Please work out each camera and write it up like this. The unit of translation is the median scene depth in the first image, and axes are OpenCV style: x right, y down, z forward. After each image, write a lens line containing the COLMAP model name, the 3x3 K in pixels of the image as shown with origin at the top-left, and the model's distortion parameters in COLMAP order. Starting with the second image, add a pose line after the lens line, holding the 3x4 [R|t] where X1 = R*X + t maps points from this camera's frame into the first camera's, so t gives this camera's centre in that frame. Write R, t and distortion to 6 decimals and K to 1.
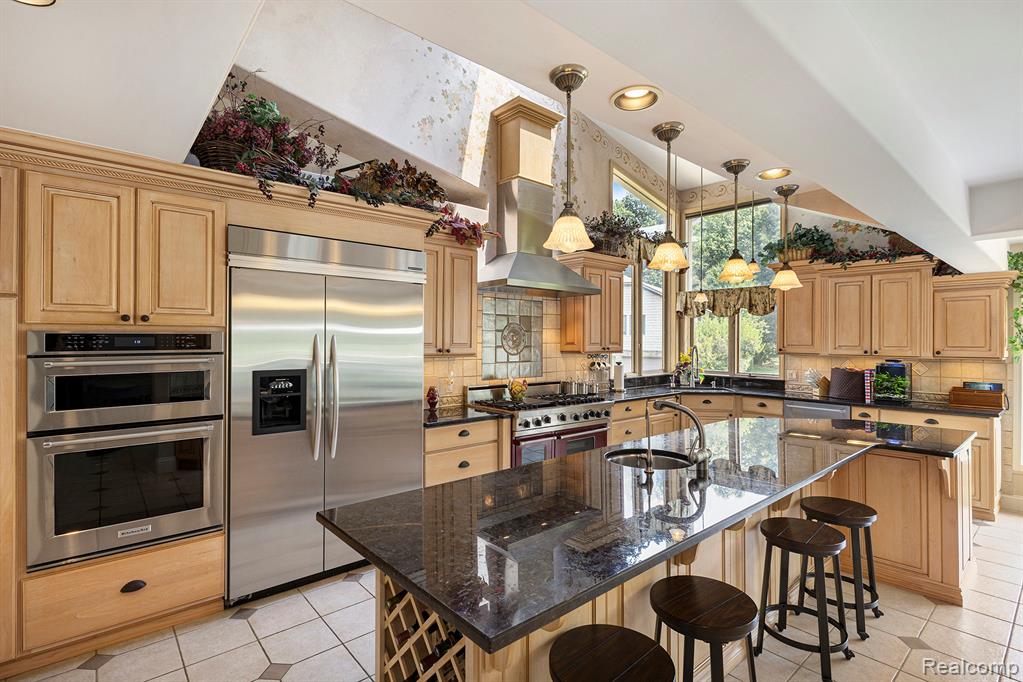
lens RADIAL K [[490.6, 0, 513.2], [0, 490.6, 337.3], [0, 0, 1]] dist [-0.001174, -0.000058]
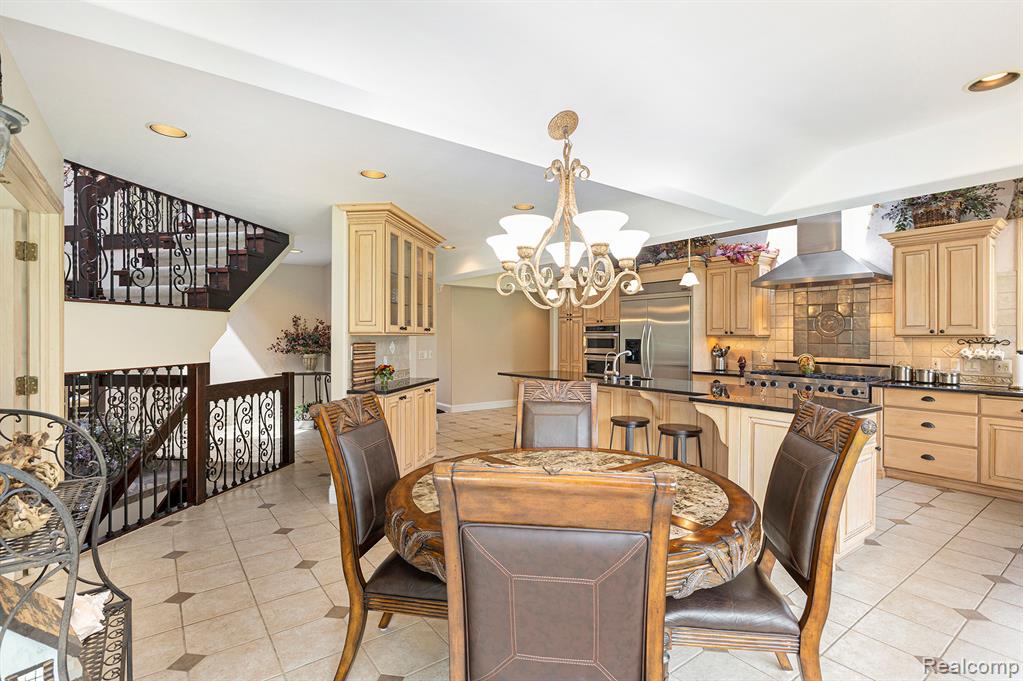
lens RADIAL K [[490.6, 0, 513.2], [0, 490.6, 336.8], [0, 0, 1]] dist [-0.001174, -0.000058]
pose [[-0.068806, 0.004811, -0.997618, 1.689672], [0.014276, 0.999891, 0.003838, 0.027923], [0.997528, -0.013978, -0.068867, 0.408997]]
